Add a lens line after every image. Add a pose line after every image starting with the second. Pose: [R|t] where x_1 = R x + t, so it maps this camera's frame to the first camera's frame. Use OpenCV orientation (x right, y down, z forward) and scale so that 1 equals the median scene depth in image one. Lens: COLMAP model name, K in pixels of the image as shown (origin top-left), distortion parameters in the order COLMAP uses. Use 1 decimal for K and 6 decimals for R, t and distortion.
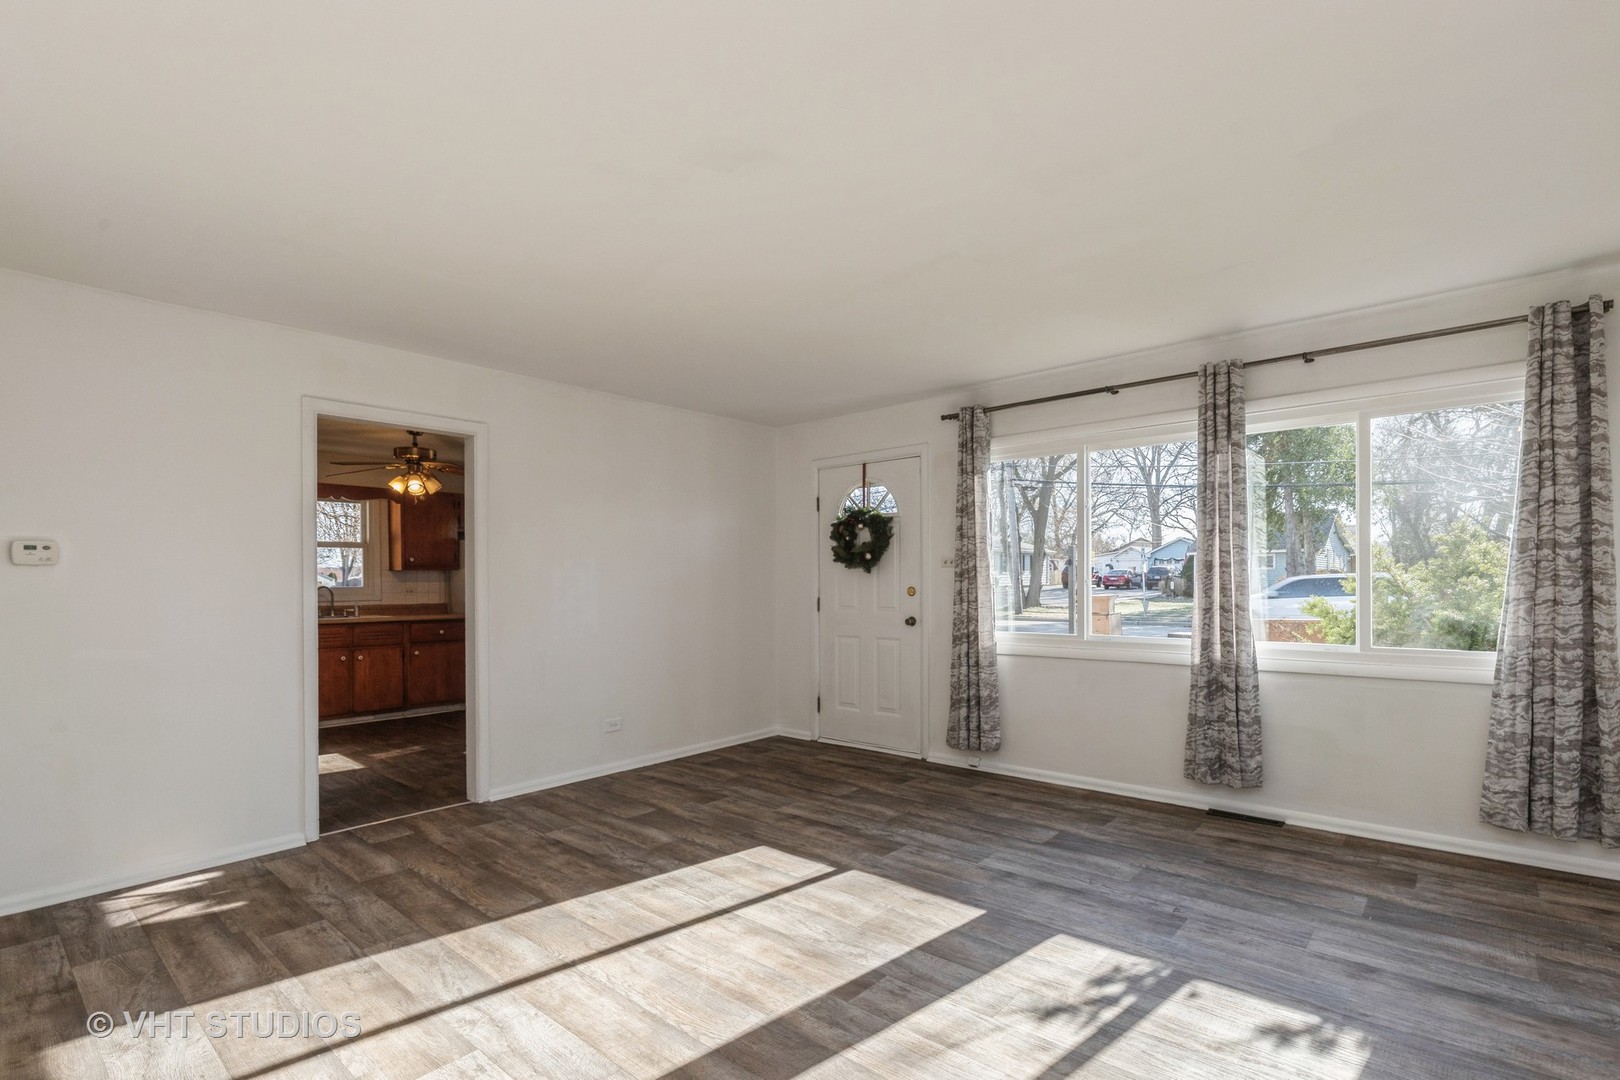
lens RADIAL K [[759.8, 0, 790.0], [0, 759.8, 581.0], [0, 0, 1]] dist [0.005793, -0.003751]
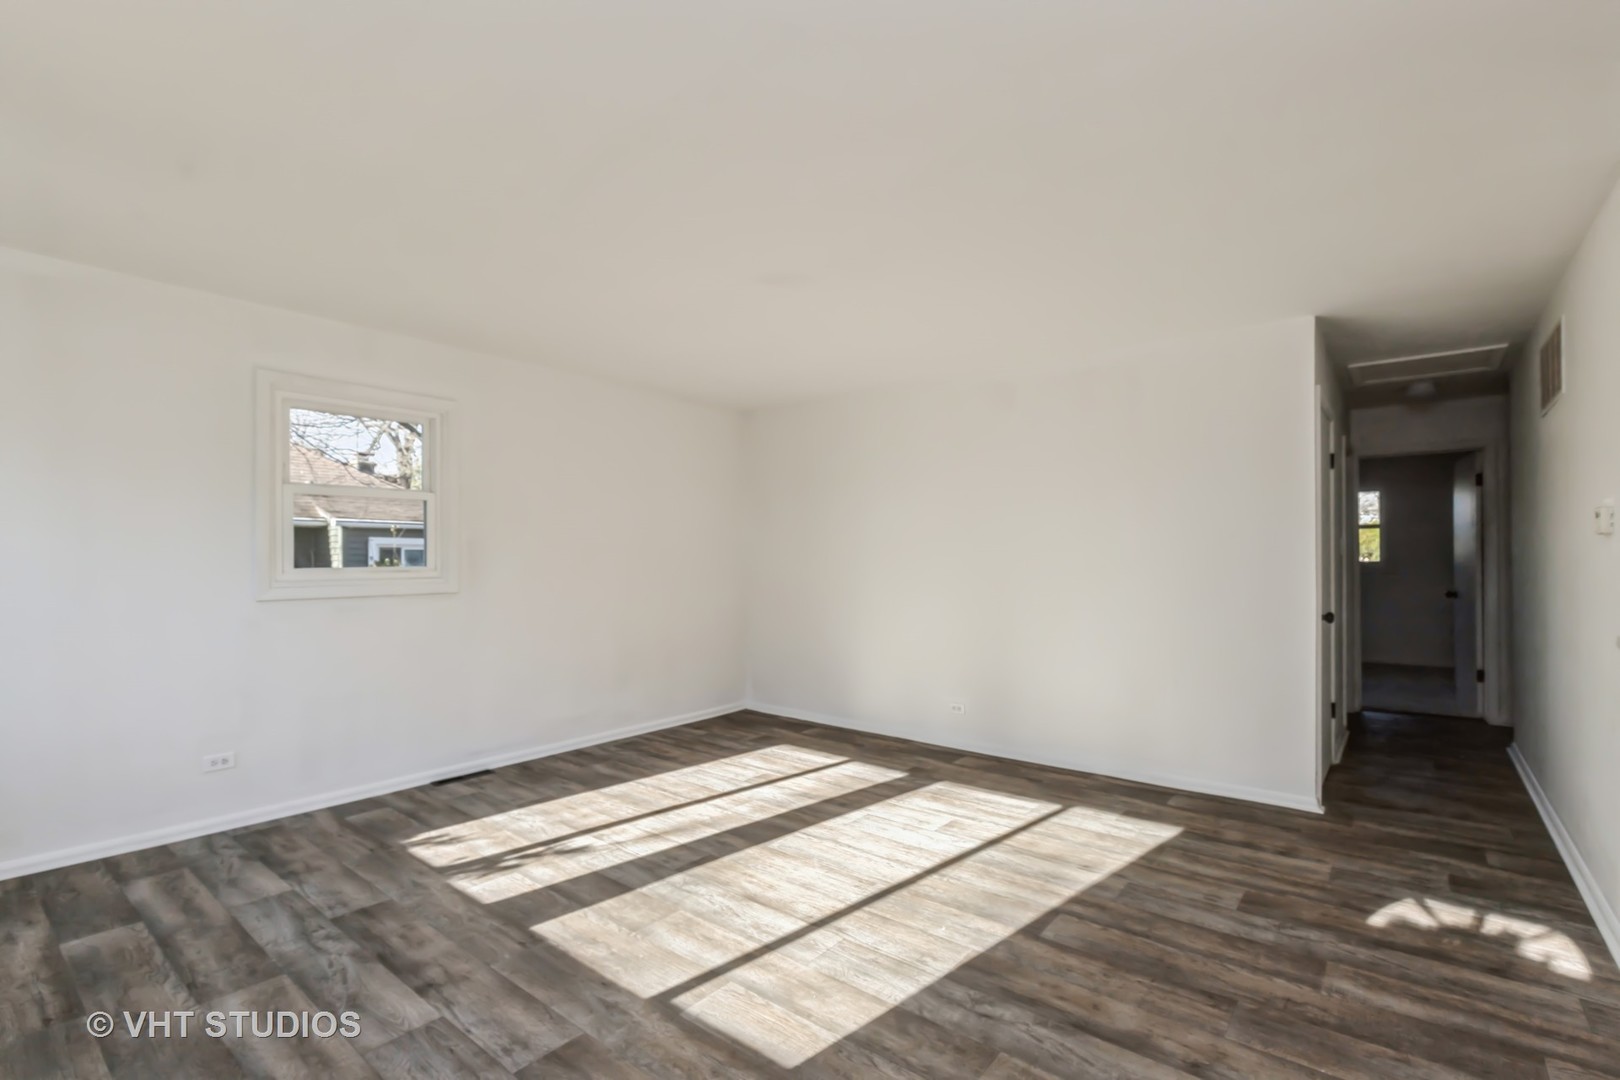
lens RADIAL K [[759.8, 0, 770.9], [0, 759.8, 540.0], [0, 0, 1]] dist [0.005793, -0.003751]
pose [[-0.999872, 0.011085, -0.011515, -0.020854], [0.011369, 0.999626, -0.024868, -0.000332], [0.011235, -0.024996, -0.999624, 1.631493]]
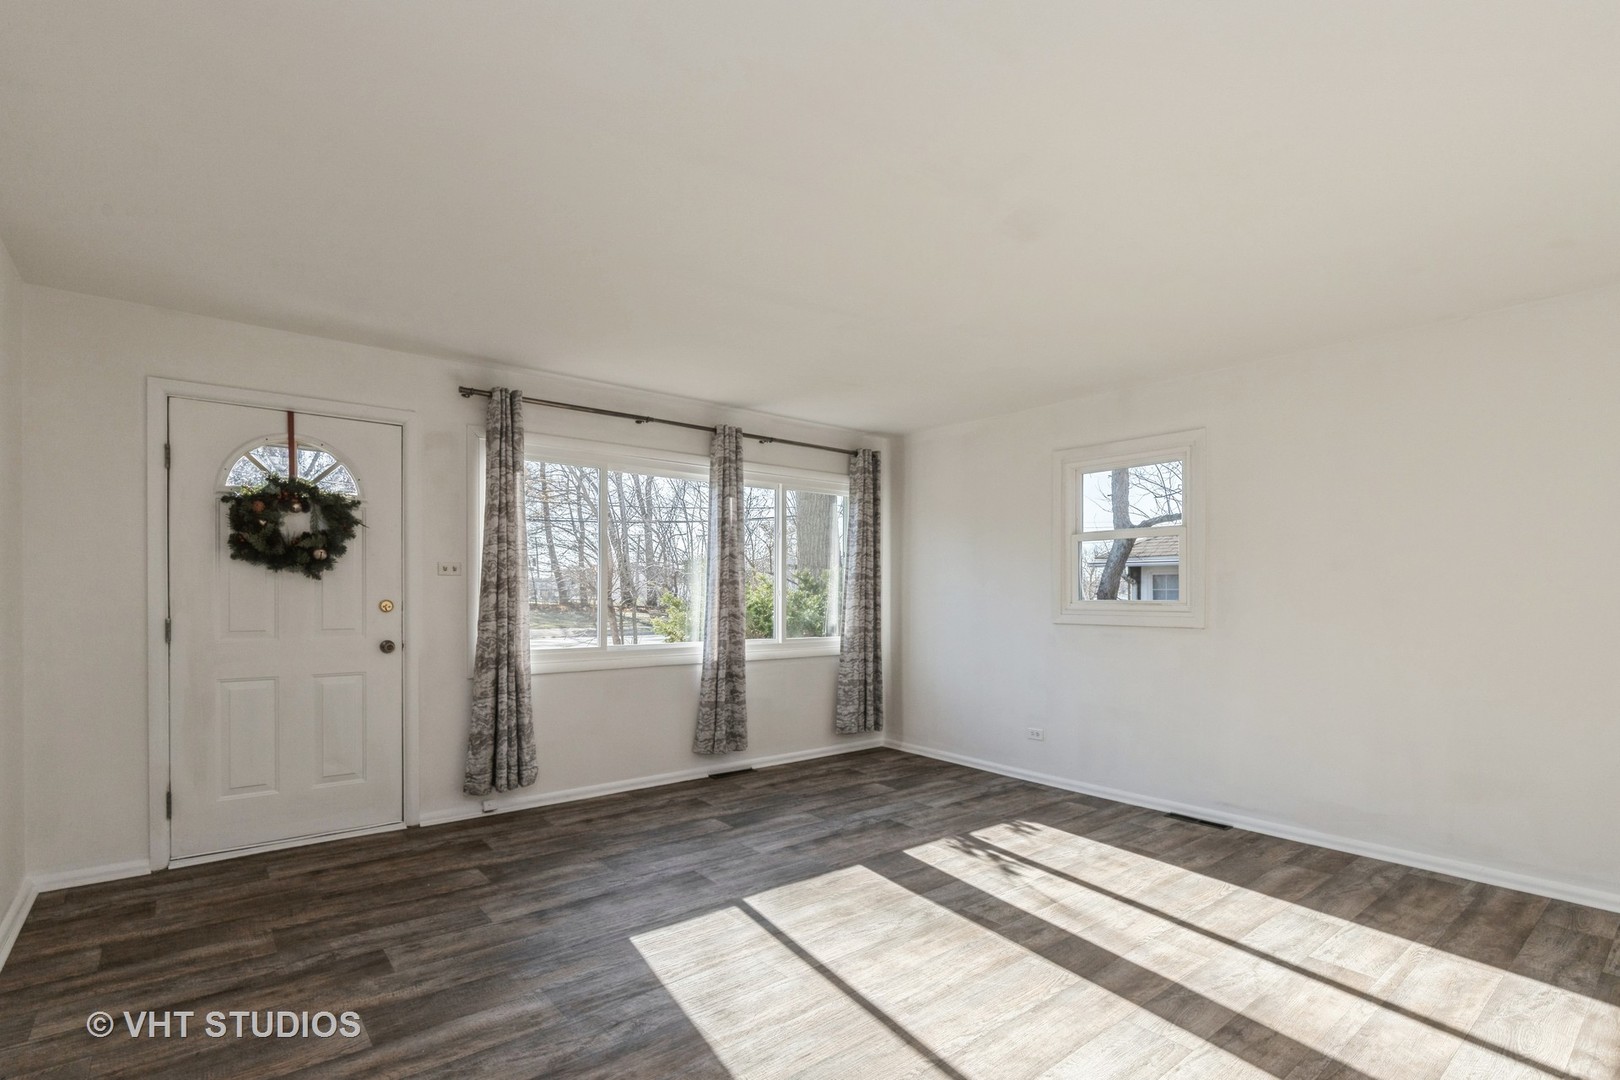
lens RADIAL K [[759.8, 0, 852.2], [0, 759.8, 605.7], [0, 0, 1]] dist [0.005793, -0.003751]
pose [[0.138062, -0.007451, 0.990396, -0.809641], [-0.006347, 0.999945, 0.008408, 0.006363], [-0.990403, -0.007447, 0.138007, 0.719475]]
